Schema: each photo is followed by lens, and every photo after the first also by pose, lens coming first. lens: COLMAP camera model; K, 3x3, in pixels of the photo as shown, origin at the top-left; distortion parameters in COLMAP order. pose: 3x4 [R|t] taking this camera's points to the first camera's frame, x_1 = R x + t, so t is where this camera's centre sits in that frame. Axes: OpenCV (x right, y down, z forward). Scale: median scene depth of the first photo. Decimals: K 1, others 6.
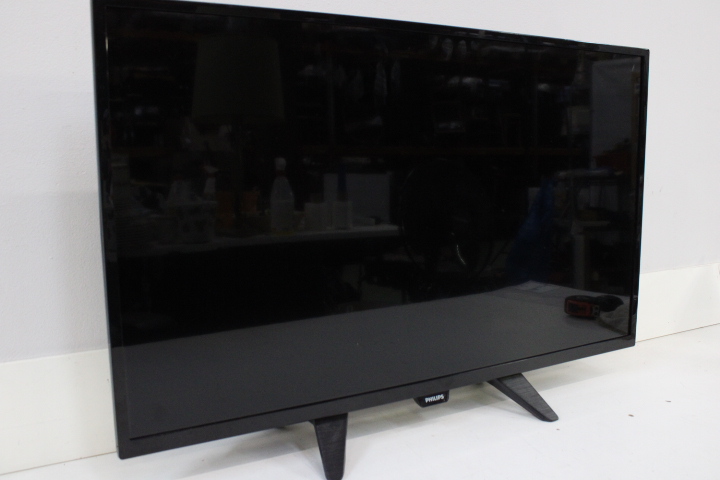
lens RADIAL K [[698.0, 0, 365.3], [0, 698.0, 255.6], [0, 0, 1]] dist [-0.092260, 0.000000]
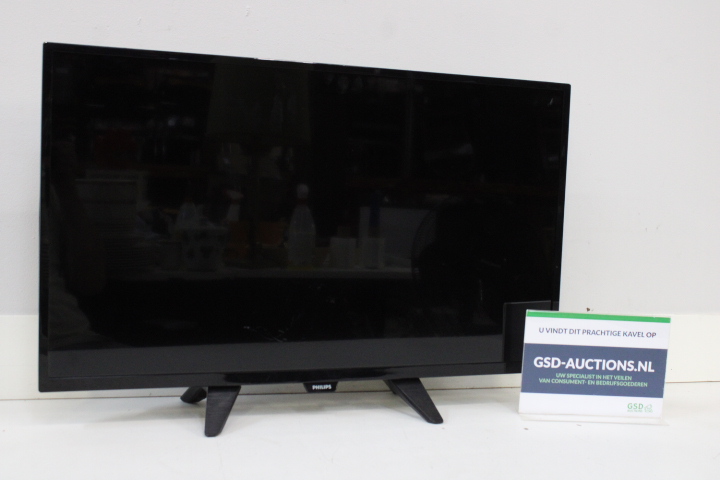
lens RADIAL K [[930.6, 0, 363.7], [0, 930.6, 243.6], [0, 0, 1]] dist [-0.029982, 0.000000]
pose [[0.990761, 0.058266, -0.122461, 0.088631], [-0.068706, 0.994193, -0.082825, 0.024686], [0.116924, 0.090474, 0.989011, -0.133125]]
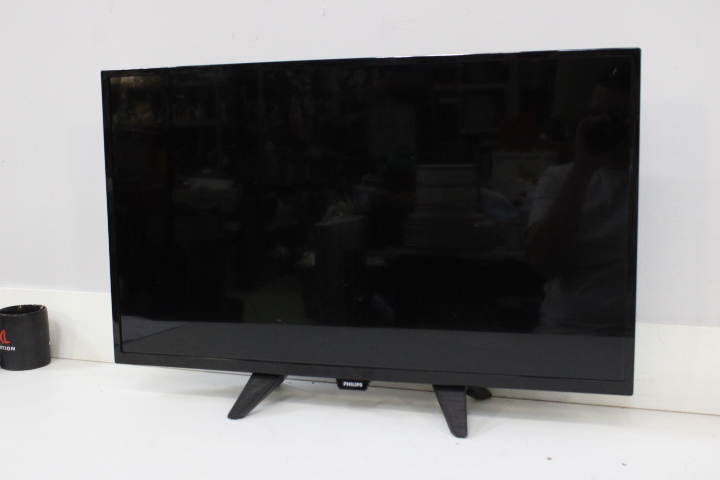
lens RADIAL K [[913.3, 0, 358.0], [0, 913.3, 236.4], [0, 0, 1]] dist [-0.026257, 0.000000]
pose [[0.721260, 0.074898, -0.688603, 0.289993], [-0.101162, 0.994867, 0.002249, -0.009731], [0.685237, 0.068039, 0.725135, -0.022047]]
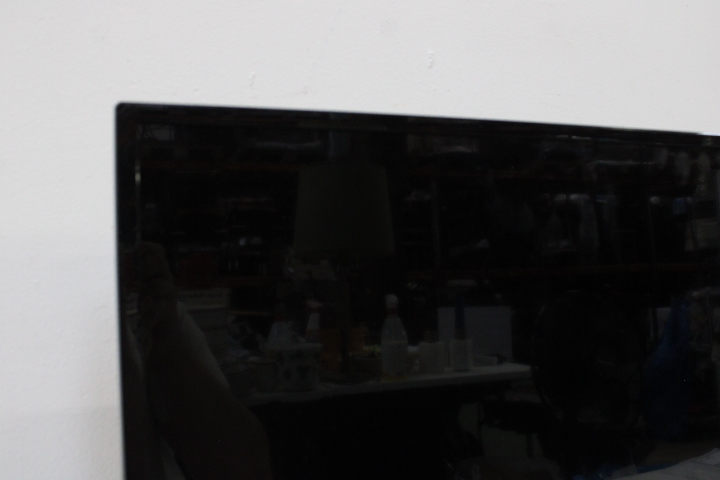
lens RADIAL K [[698.0, 0, 358.0], [0, 698.0, 235.3], [0, 0, 1]] dist [-0.092260, 0.000000]
pose [[0.987753, -0.039861, -0.150850, -0.021651], [0.008731, 0.979421, -0.201638, -0.027752], [0.155783, 0.197851, 0.967774, 0.092089]]
